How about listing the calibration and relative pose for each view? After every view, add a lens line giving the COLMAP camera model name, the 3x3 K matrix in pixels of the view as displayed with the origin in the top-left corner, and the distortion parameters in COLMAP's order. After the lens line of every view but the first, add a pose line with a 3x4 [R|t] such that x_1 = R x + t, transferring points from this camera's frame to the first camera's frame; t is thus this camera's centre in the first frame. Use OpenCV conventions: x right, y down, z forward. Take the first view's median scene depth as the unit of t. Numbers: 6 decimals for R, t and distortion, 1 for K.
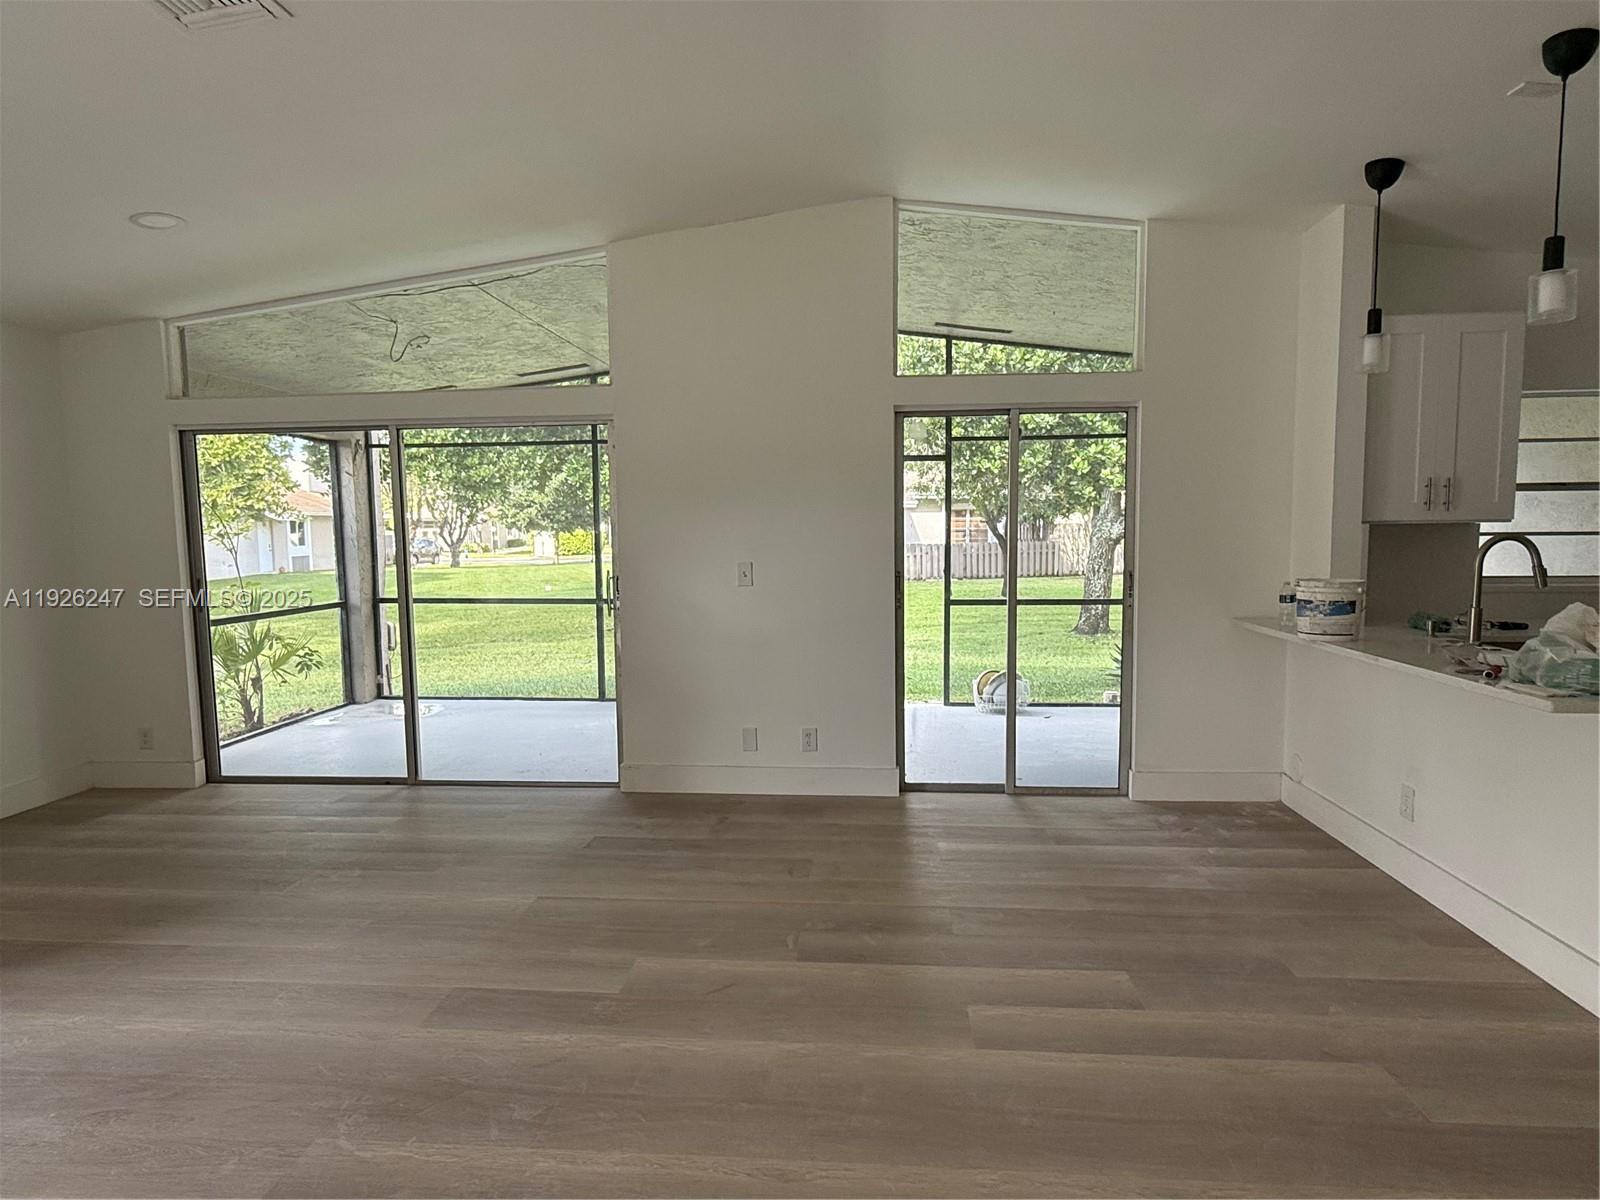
lens RADIAL K [[920.7, 0, 801.1], [0, 920.7, 606.2], [0, 0, 1]] dist [0.001386, 0.000603]
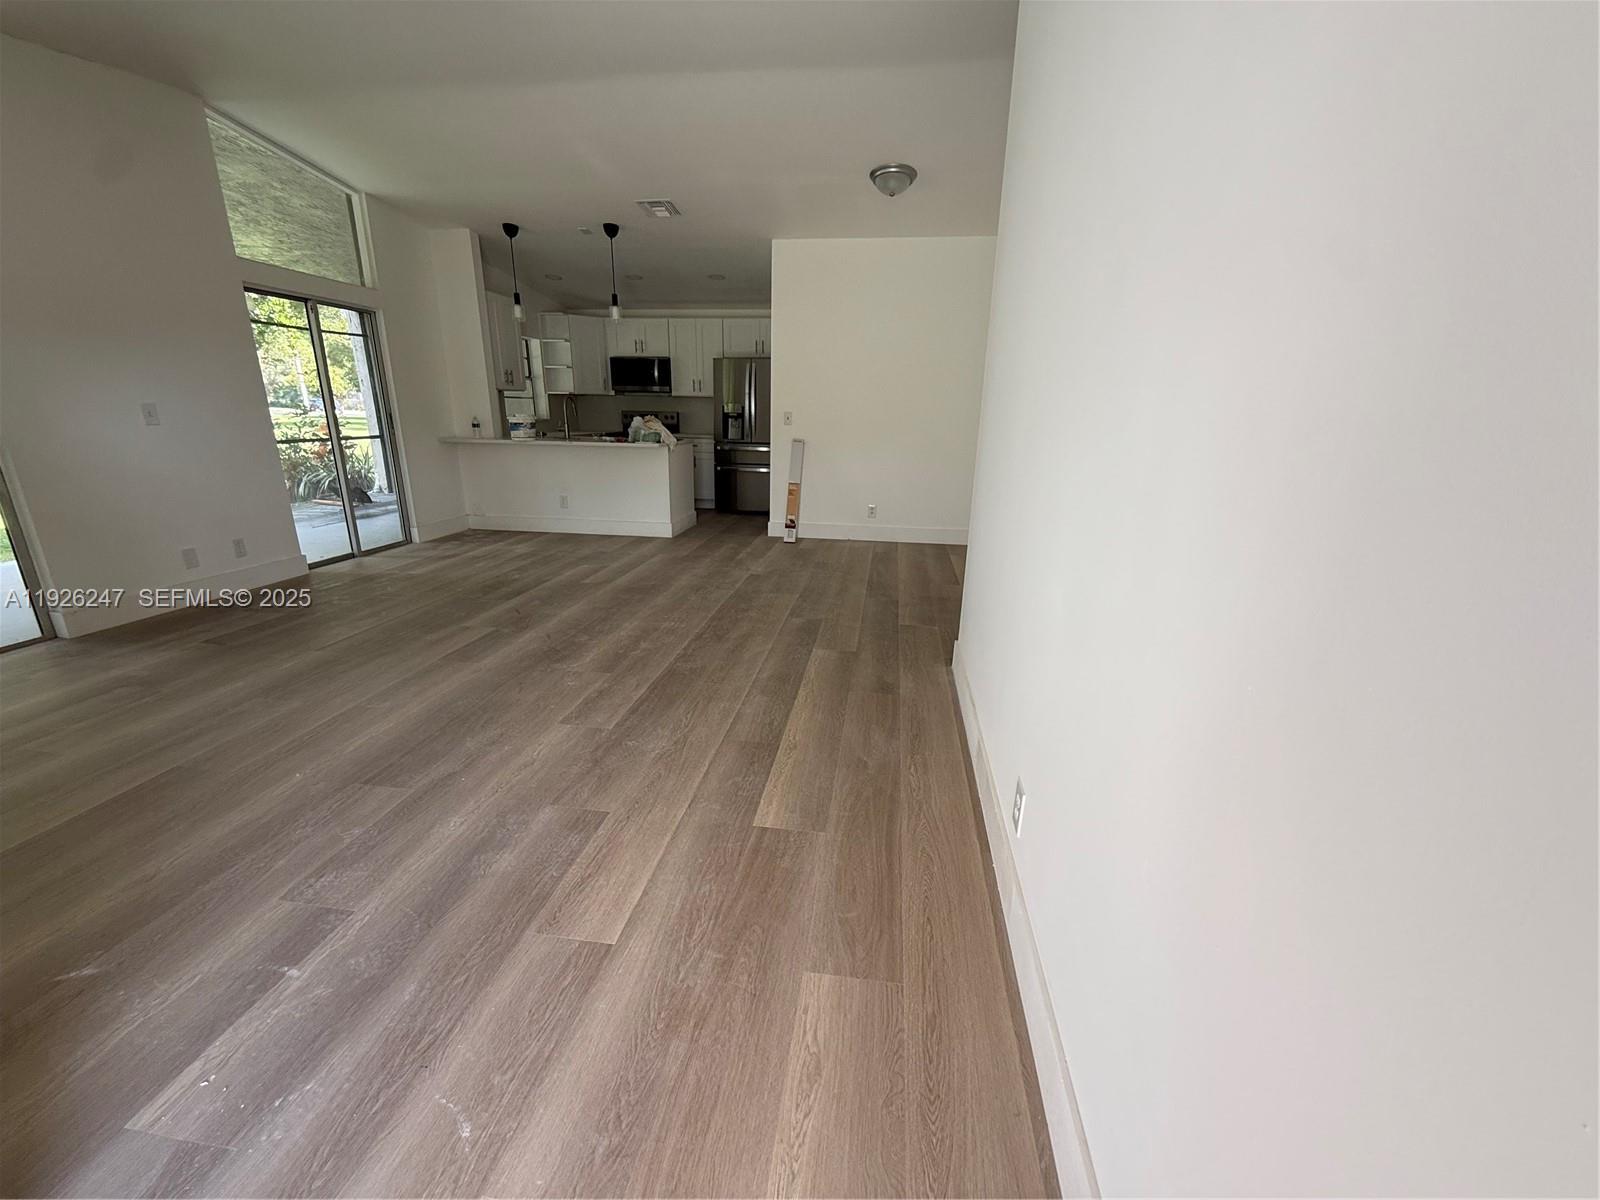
lens RADIAL K [[644.8, 0, 800.7], [0, 644.8, 607.0], [0, 0, 1]] dist [-0.000277, 0.000000]
pose [[0.051151, -0.281481, 0.958202, -0.853103], [0.066533, 0.958287, 0.277955, 0.025865], [-0.996472, 0.049535, 0.067745, 0.158071]]
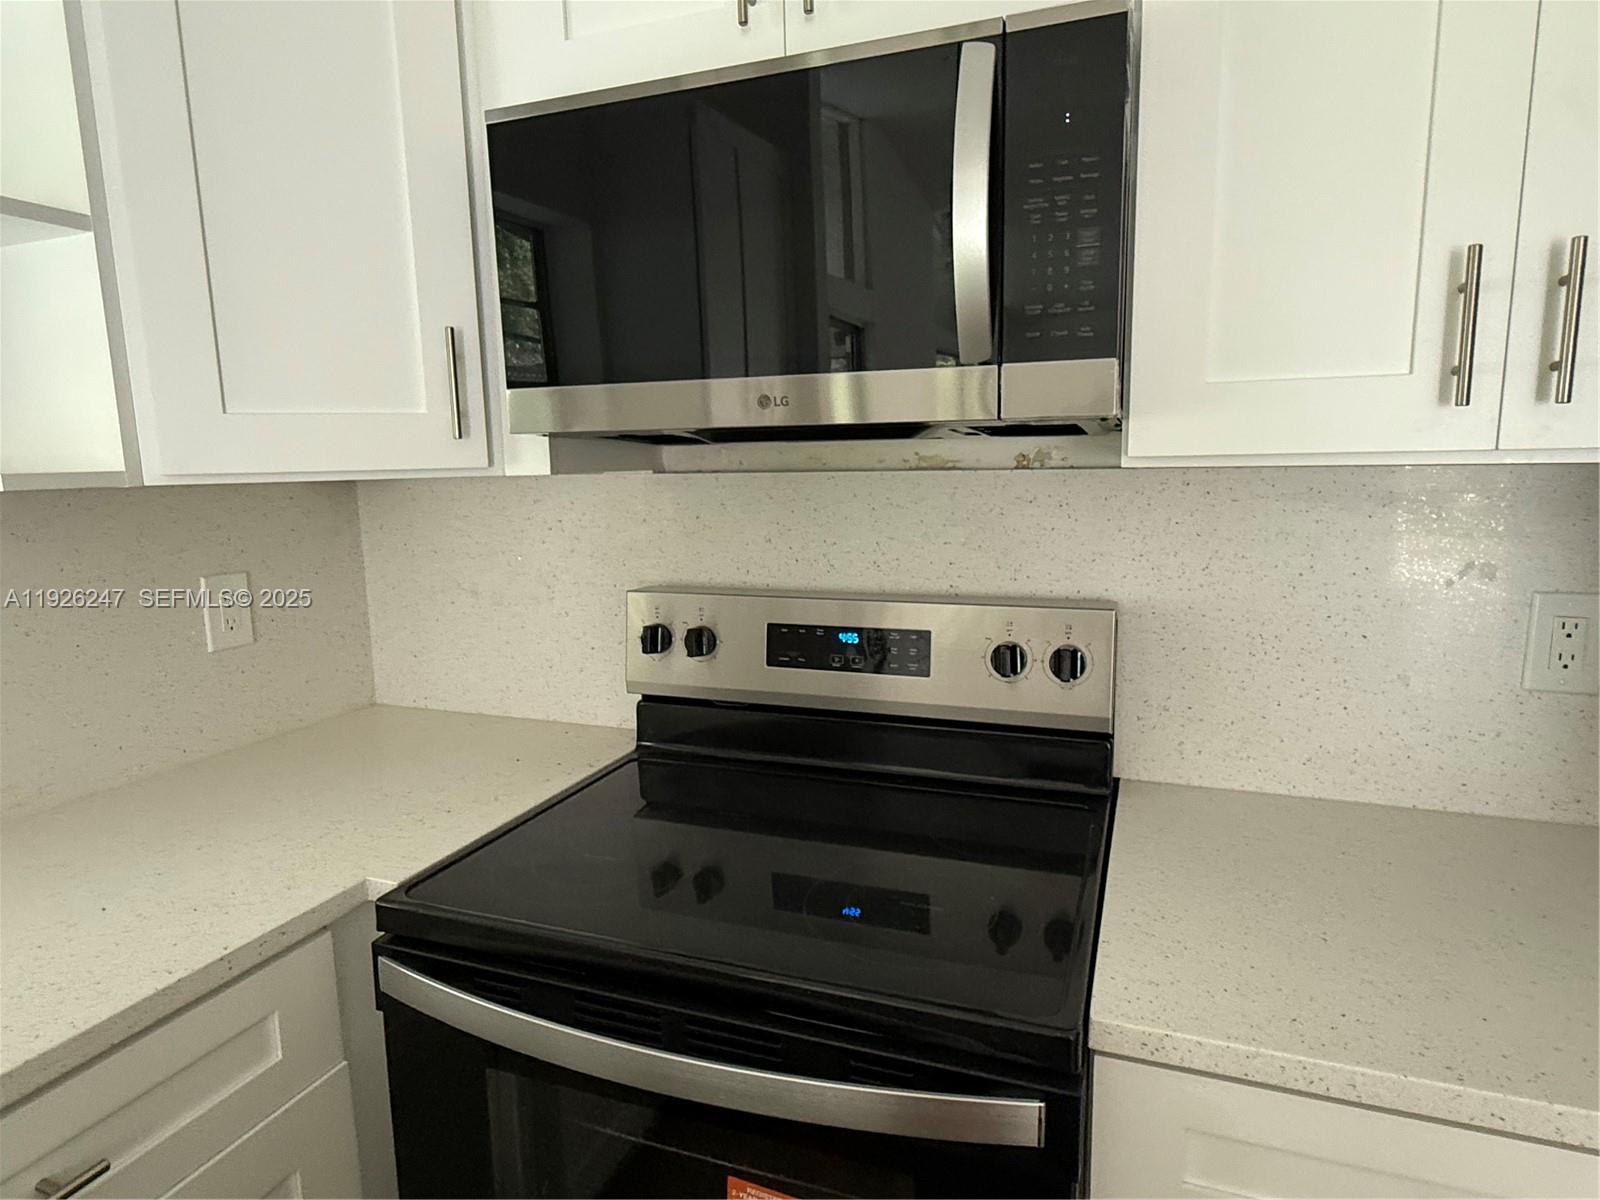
lens RADIAL K [[920.6, 0, 800.2], [0, 920.6, 608.4], [0, 0, 1]] dist [0.001449, 0.000213]
pose [[0.276776, -0.148384, 0.949409, 0.704741], [0.097637, 0.987235, 0.125833, -0.059935], [-0.955961, 0.057870, 0.287731, 0.600355]]
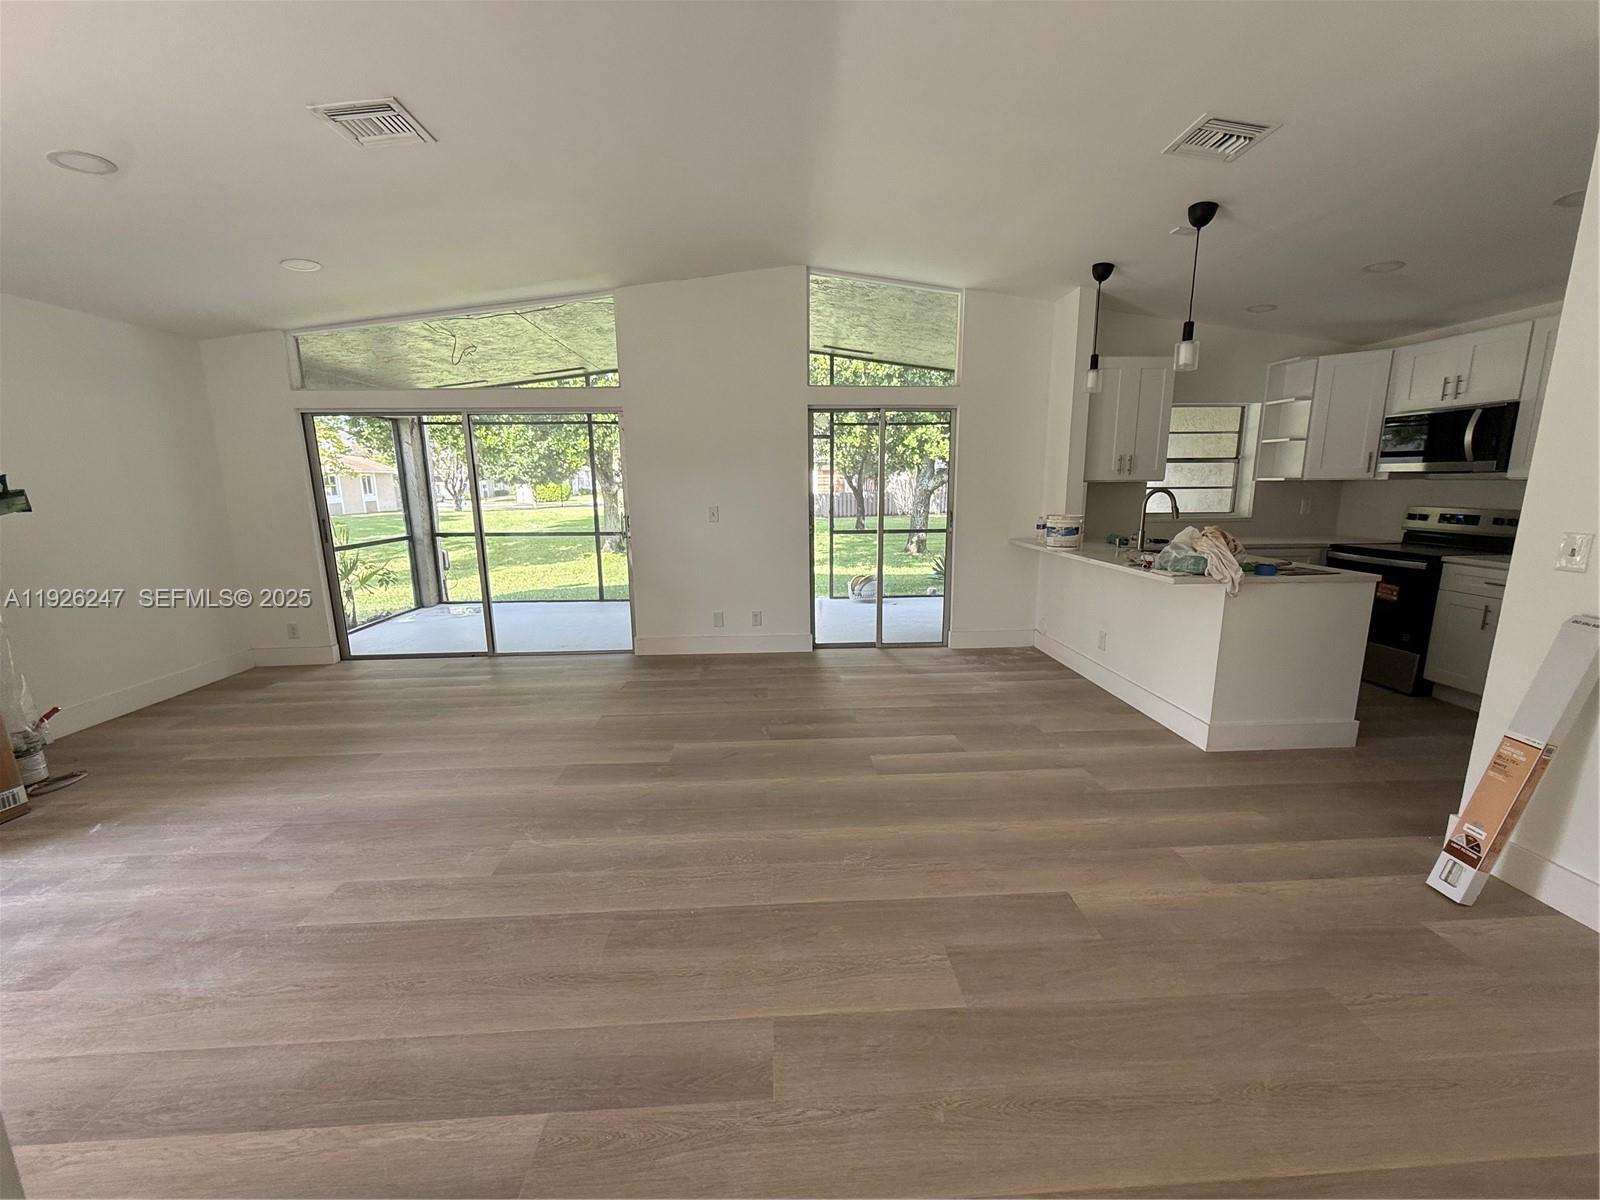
lens RADIAL K [[639.2, 0, 802.3], [0, 639.2, 601.9], [0, 0, 1]] dist [0.000470, 0.000220]
pose [[0.990202, -0.024335, 0.137506, -0.064702], [0.010419, 0.994829, 0.101029, 0.005295], [-0.139253, -0.098606, 0.985335, -0.100171]]
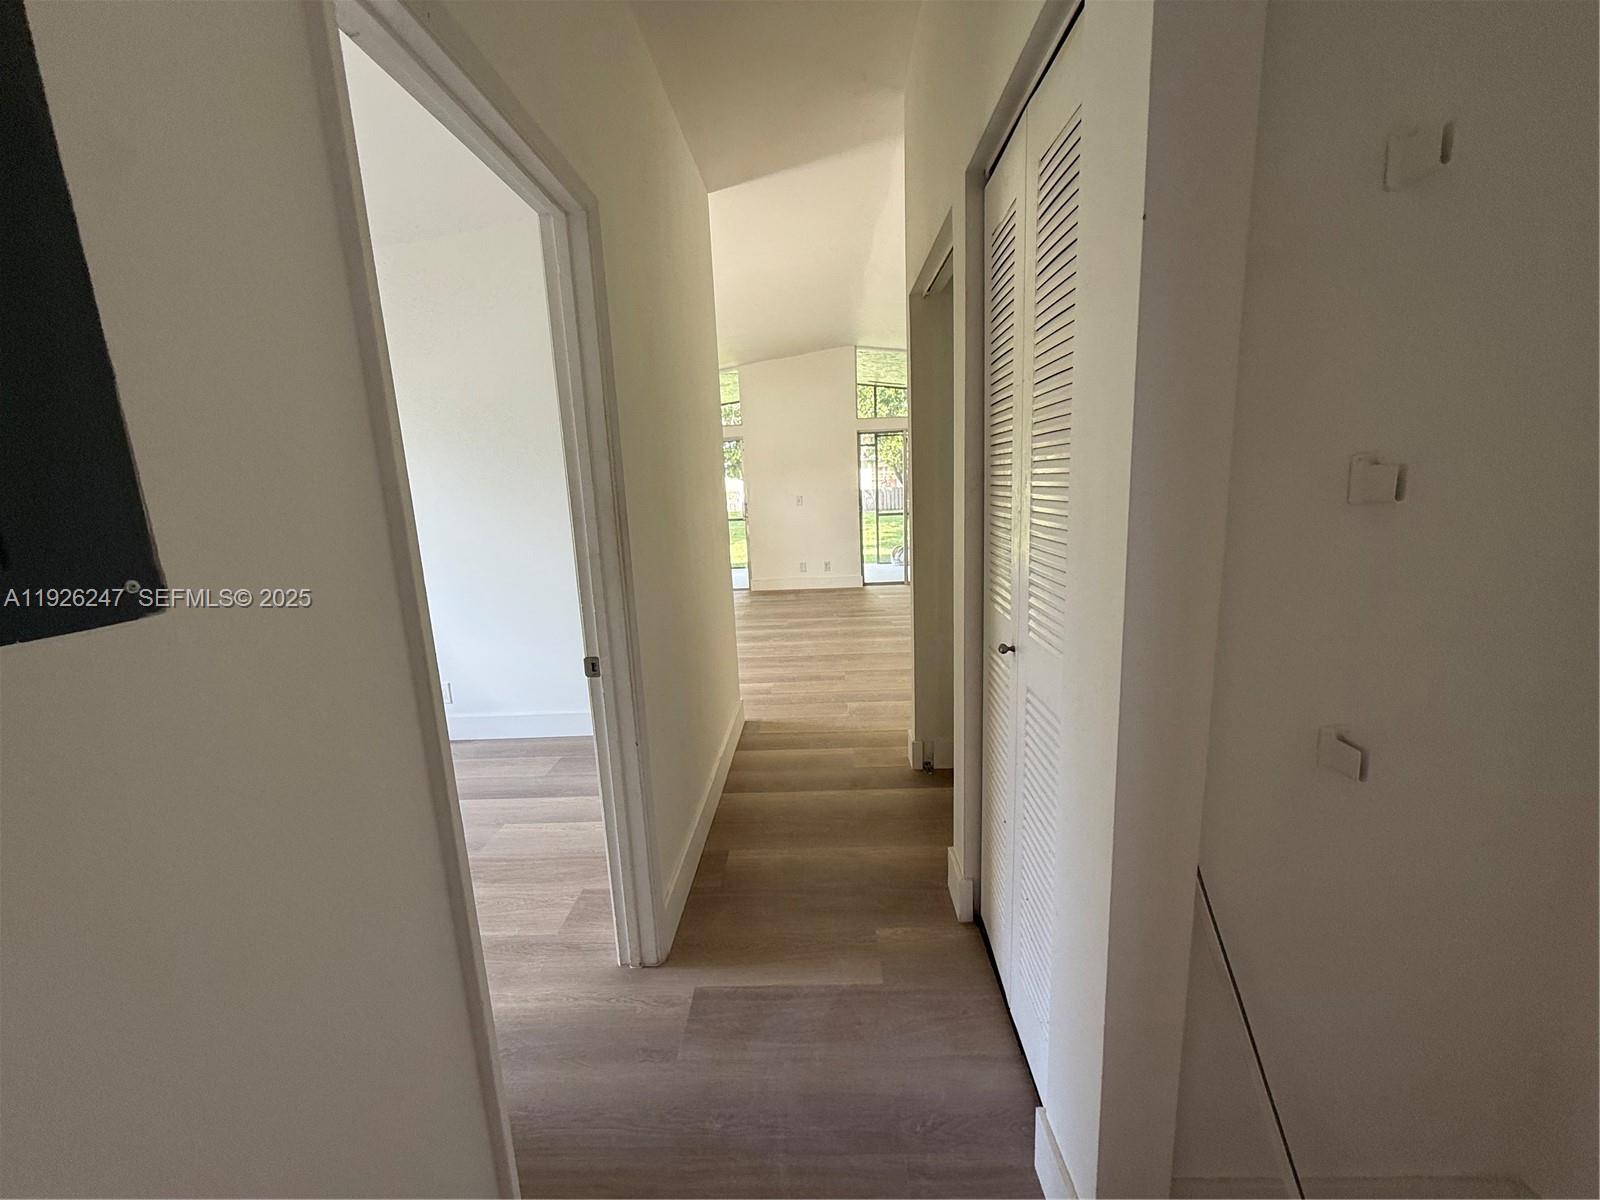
lens RADIAL K [[639.2, 0, 802.3], [0, 639.2, 601.9], [0, 0, 1]] dist [0.000470, 0.000220]
pose [[0.997939, -0.042634, 0.047965, -0.148104], [0.037507, 0.993958, 0.103149, 0.059817], [-0.052072, -0.101138, 0.993509, -0.757700]]
